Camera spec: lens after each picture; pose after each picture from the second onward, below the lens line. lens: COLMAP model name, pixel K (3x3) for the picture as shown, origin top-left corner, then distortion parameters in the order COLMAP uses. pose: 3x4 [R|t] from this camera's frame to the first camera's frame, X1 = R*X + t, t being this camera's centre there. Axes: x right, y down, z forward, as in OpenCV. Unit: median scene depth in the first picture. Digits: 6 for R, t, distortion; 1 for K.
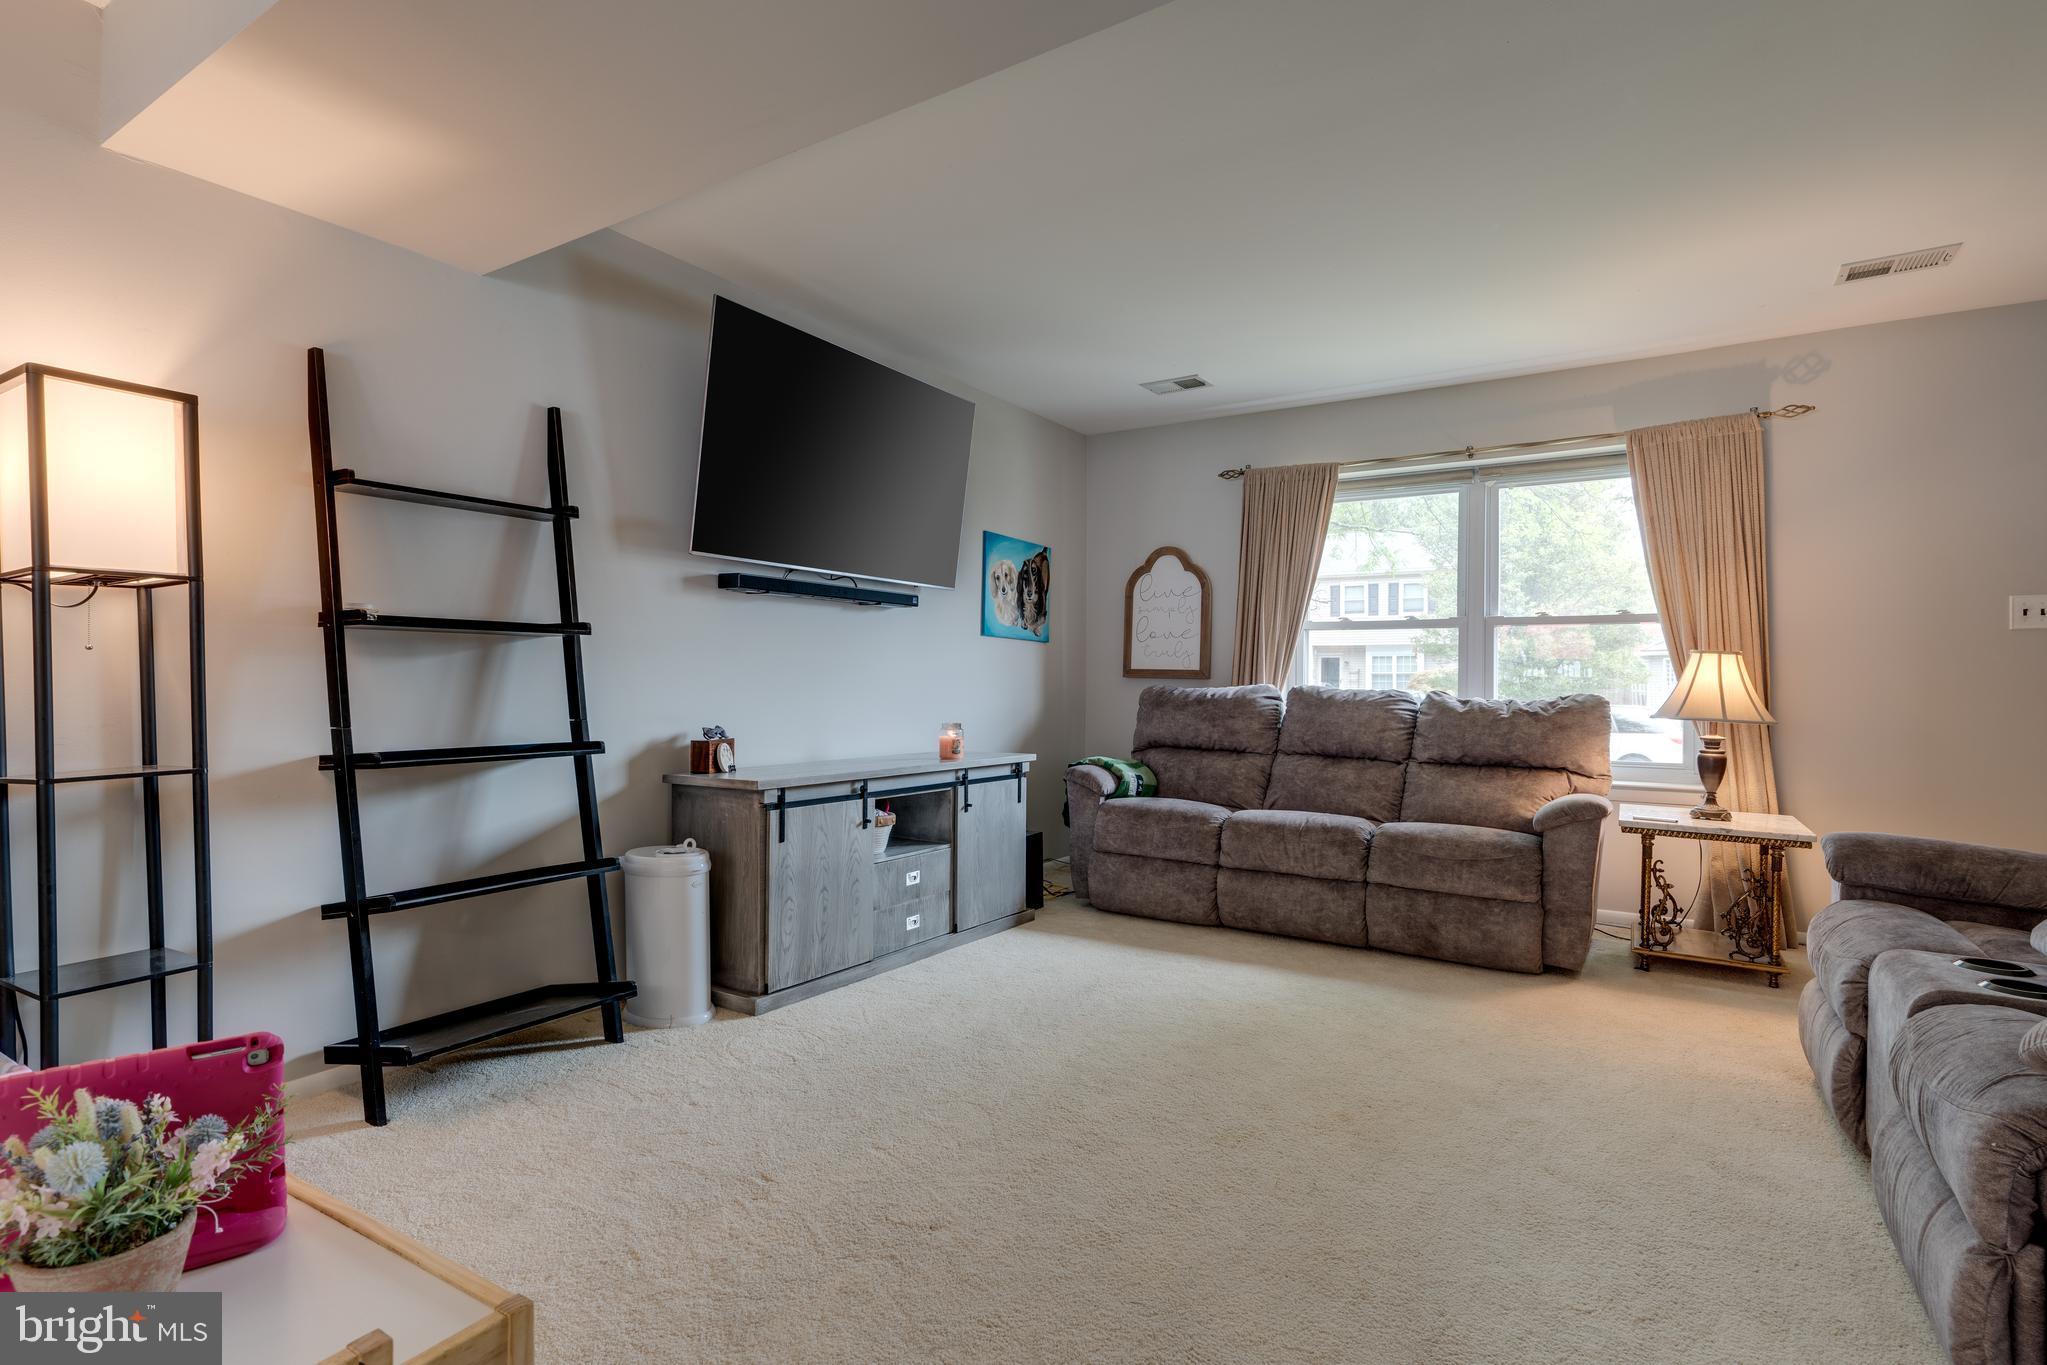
lens RADIAL K [[1005.0, 0, 1018.1], [0, 1005.0, 682.9], [0, 0, 1]] dist [0.001321, 0.000088]
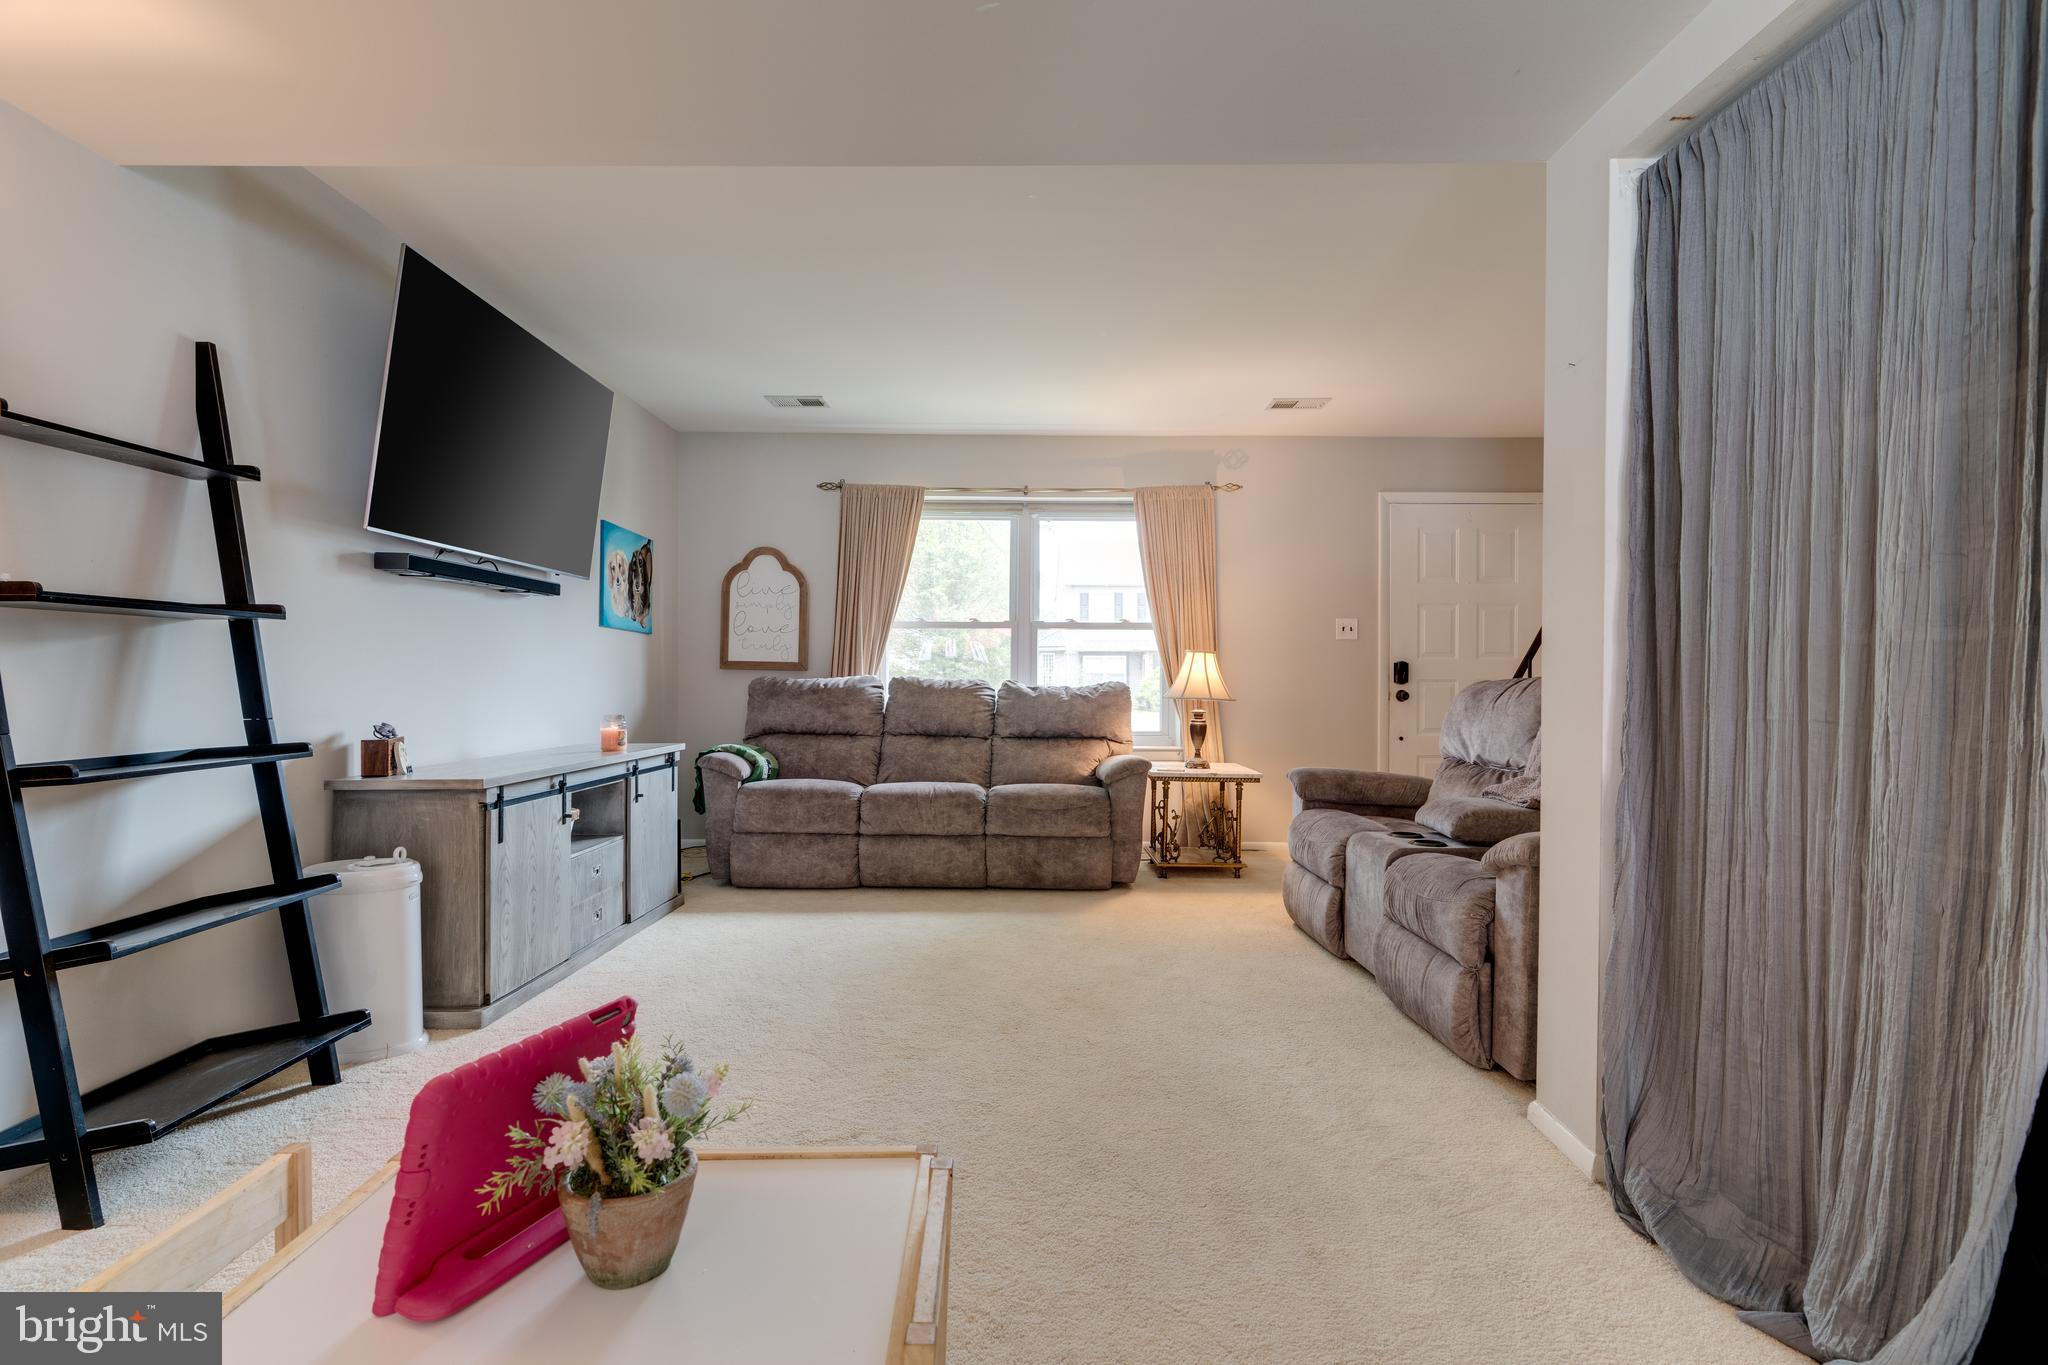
lens RADIAL K [[972.4, 0, 1024.0], [0, 972.4, 682.5], [0, 0, 1]] dist [-0.000485, -0.000020]
pose [[0.840646, -0.006951, 0.541540, -0.254219], [0.002193, 0.999953, 0.009432, -0.000247], [-0.541581, -0.006741, 0.840622, -0.029942]]
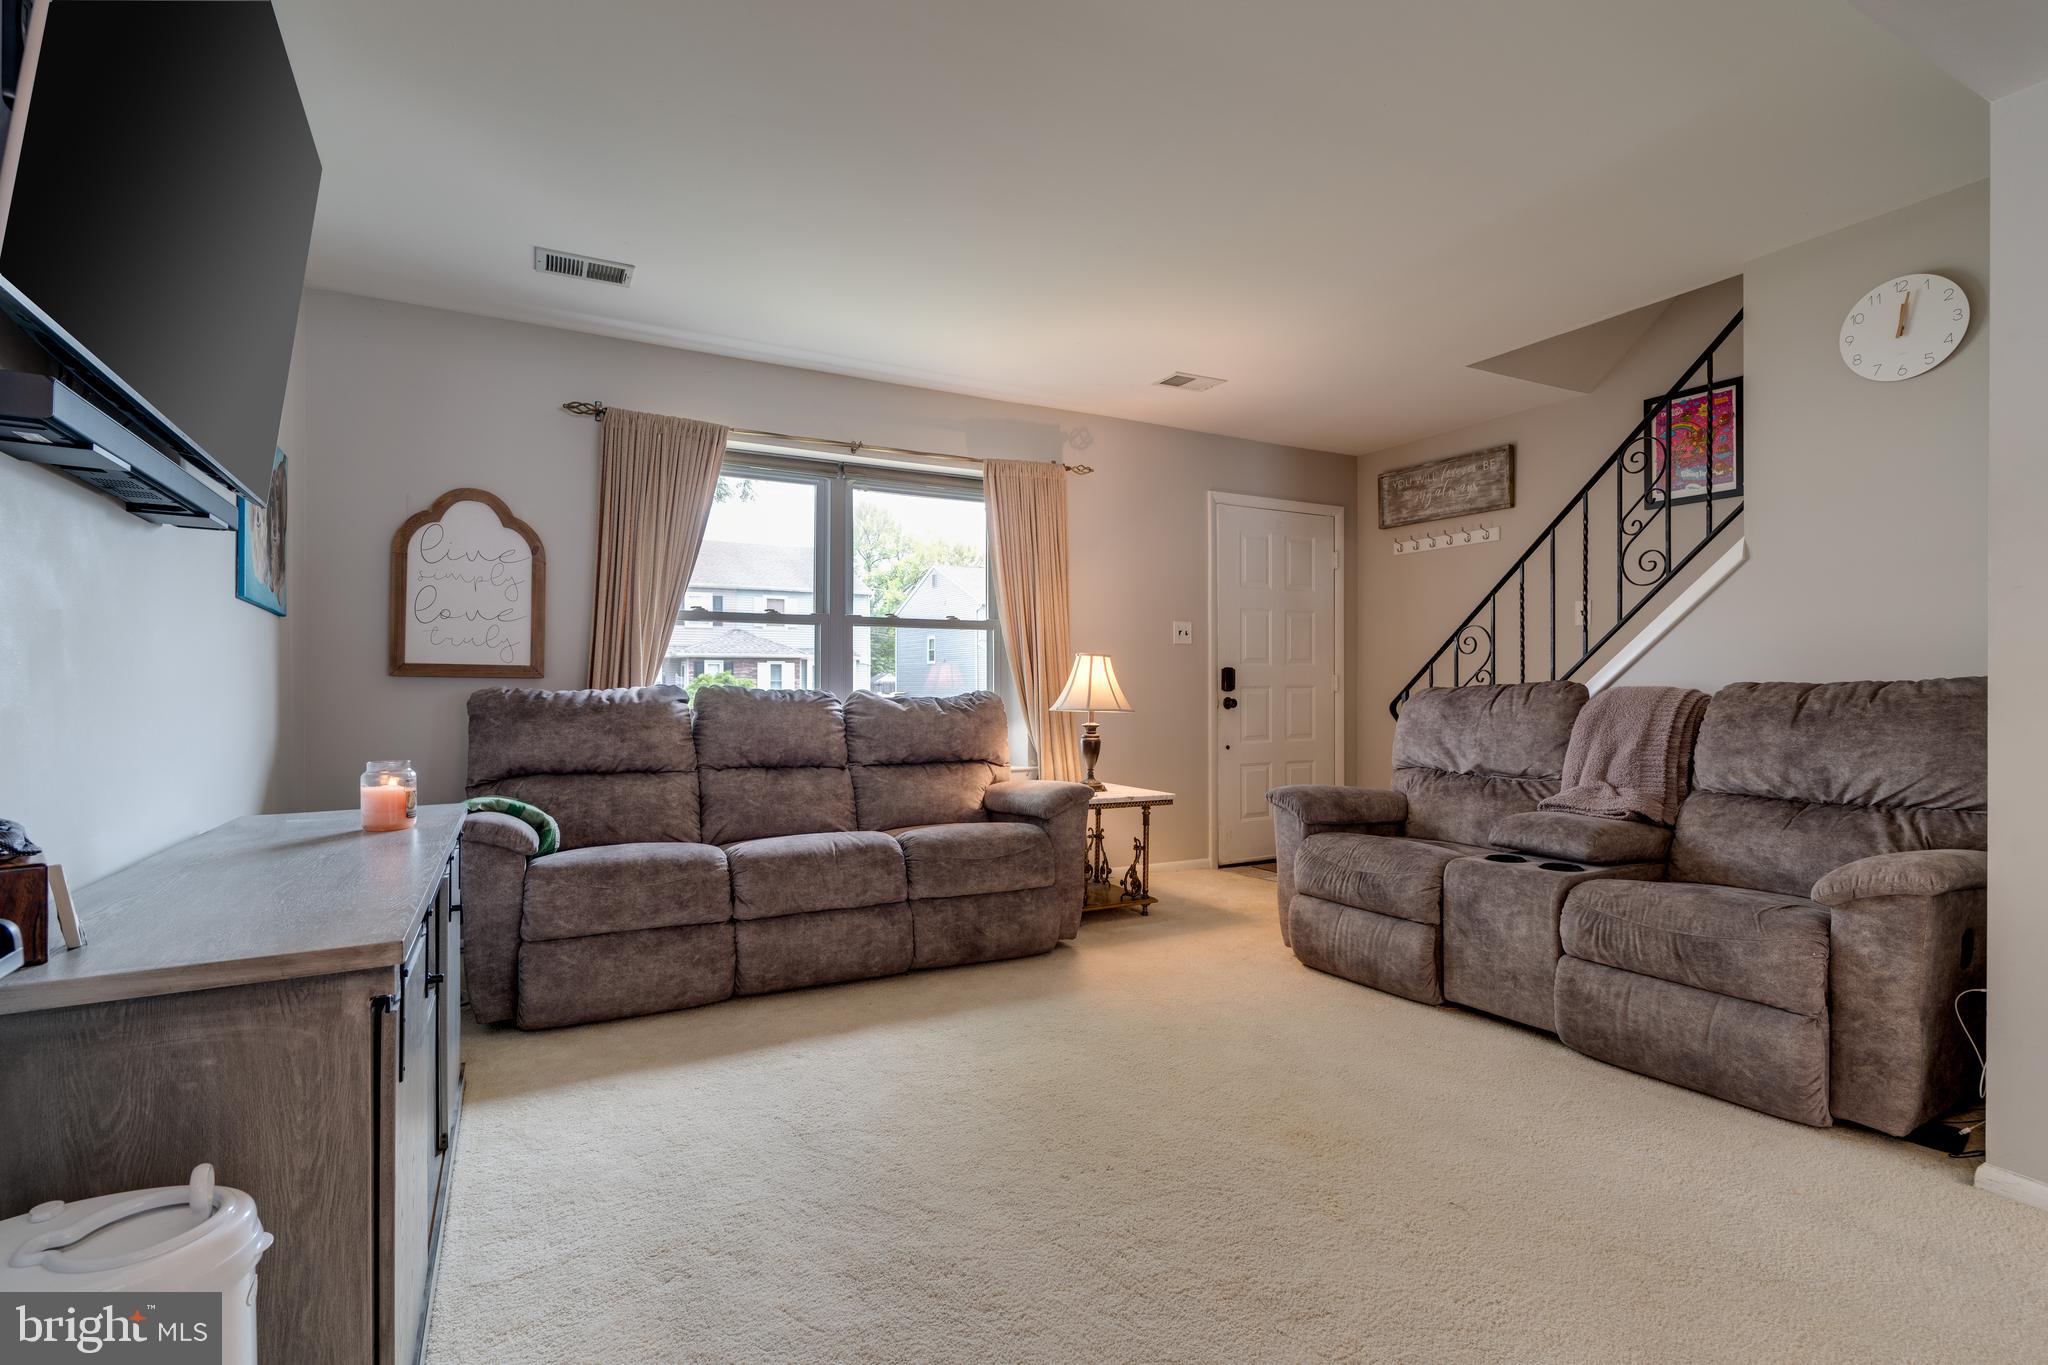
lens RADIAL K [[972.4, 0, 1024.0], [0, 972.4, 682.5], [0, 0, 1]] dist [-0.000485, -0.000020]
pose [[0.474432, -0.005534, 0.880275, -0.370599], [0.005070, 0.999981, 0.003554, -0.001704], [-0.880277, 0.002777, 0.474451, 0.477952]]
